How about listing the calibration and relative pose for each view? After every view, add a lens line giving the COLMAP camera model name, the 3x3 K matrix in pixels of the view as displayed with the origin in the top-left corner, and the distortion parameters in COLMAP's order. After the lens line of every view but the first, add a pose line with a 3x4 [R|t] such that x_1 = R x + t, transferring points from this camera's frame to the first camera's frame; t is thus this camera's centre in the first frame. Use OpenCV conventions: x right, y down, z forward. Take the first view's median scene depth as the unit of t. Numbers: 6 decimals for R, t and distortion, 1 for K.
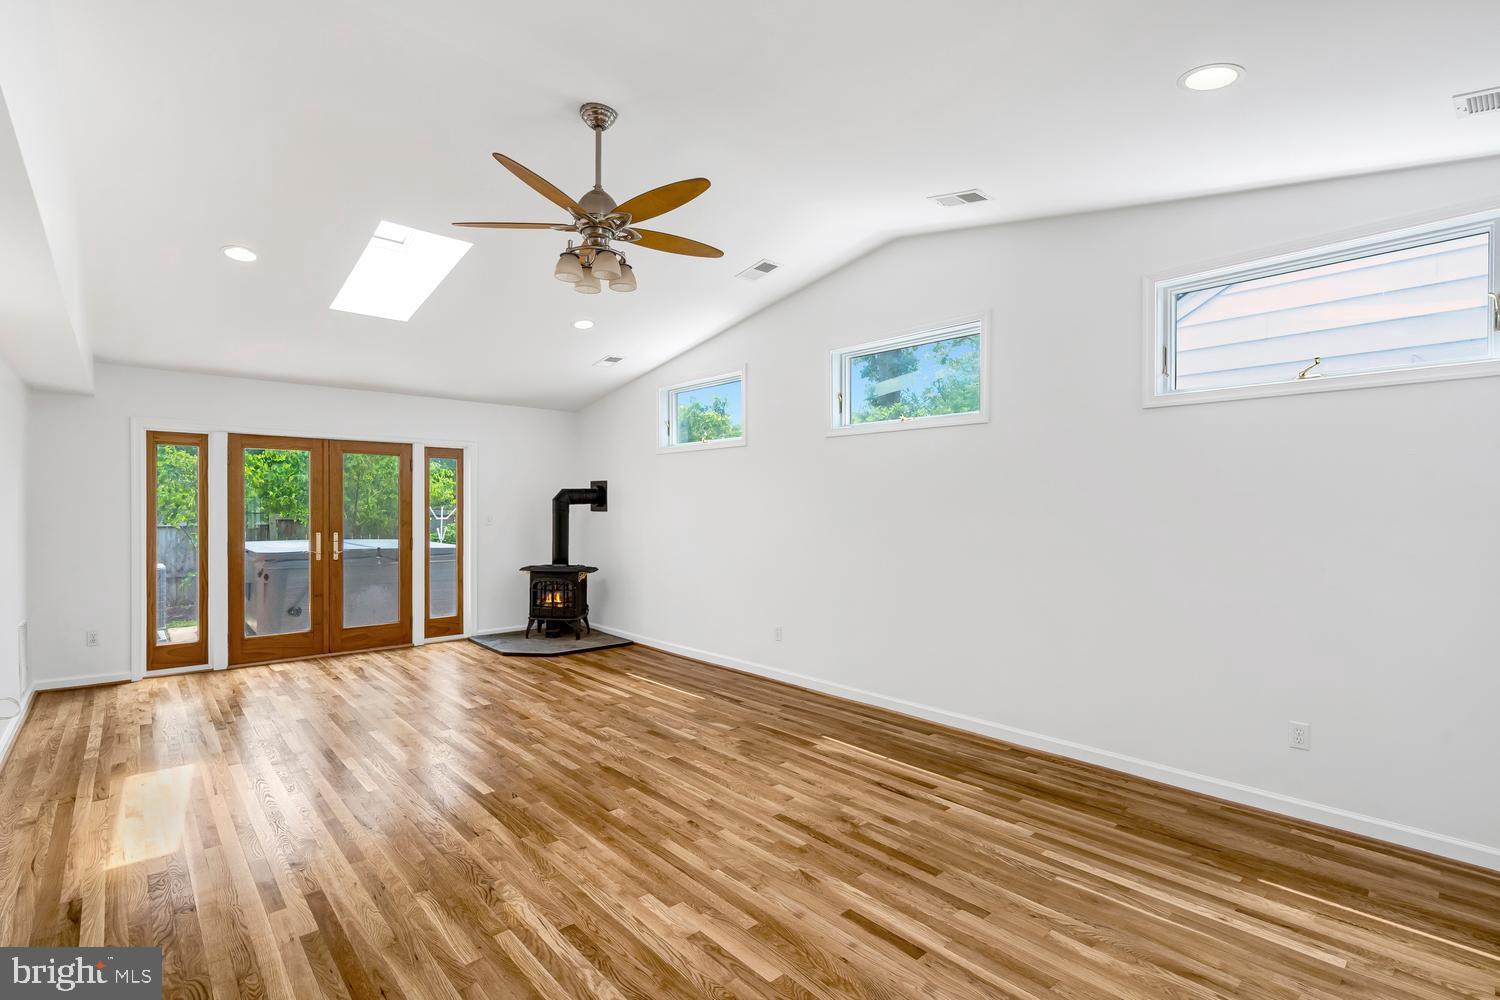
lens RADIAL K [[685.7, 0, 750.0], [0, 685.7, 500.0], [0, 0, 1]] dist [-0.001928, 0.000153]
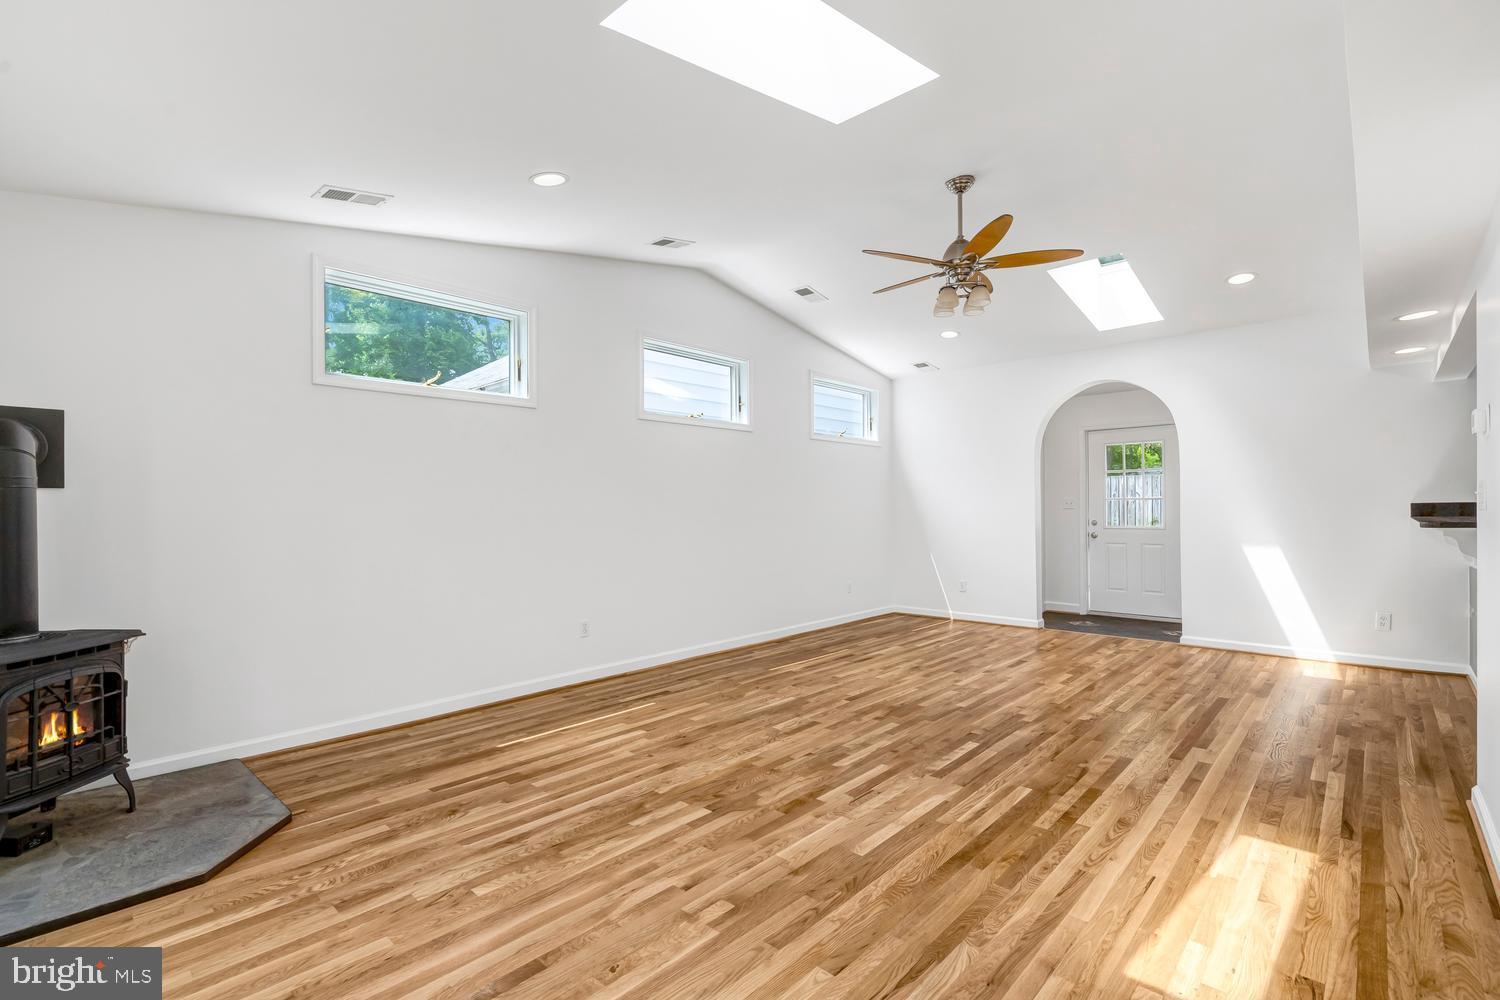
lens RADIAL K [[685.7, 0, 750.0], [0, 685.7, 500.0], [0, 0, 1]] dist [-0.001928, 0.000153]
pose [[-0.090523, 0.008401, 0.995859, -1.221104], [-0.004955, 0.999948, -0.008886, 0.056761], [-0.995882, -0.005739, -0.090477, 1.256595]]
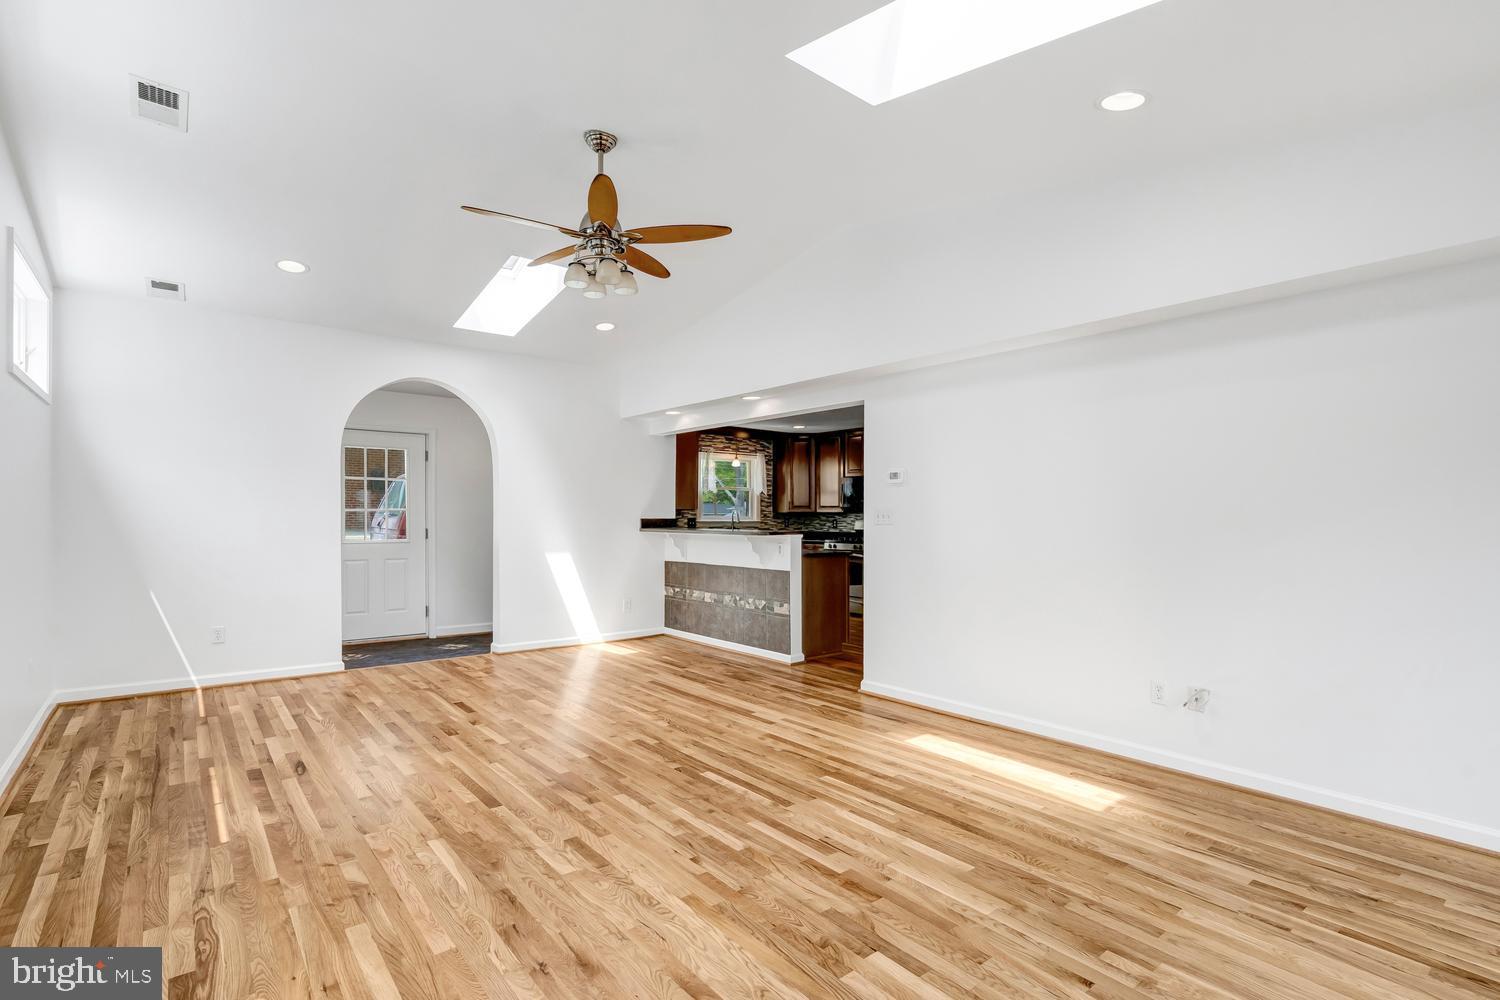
lens RADIAL K [[700.3, 0, 754.9], [0, 700.3, 524.9], [0, 0, 1]] dist [-0.002071, 0.000050]
pose [[-0.998456, -0.012435, 0.054140, -0.439873], [-0.012503, 0.999921, -0.000928, 0.058232], [-0.054124, -0.001603, -0.998533, 1.755326]]
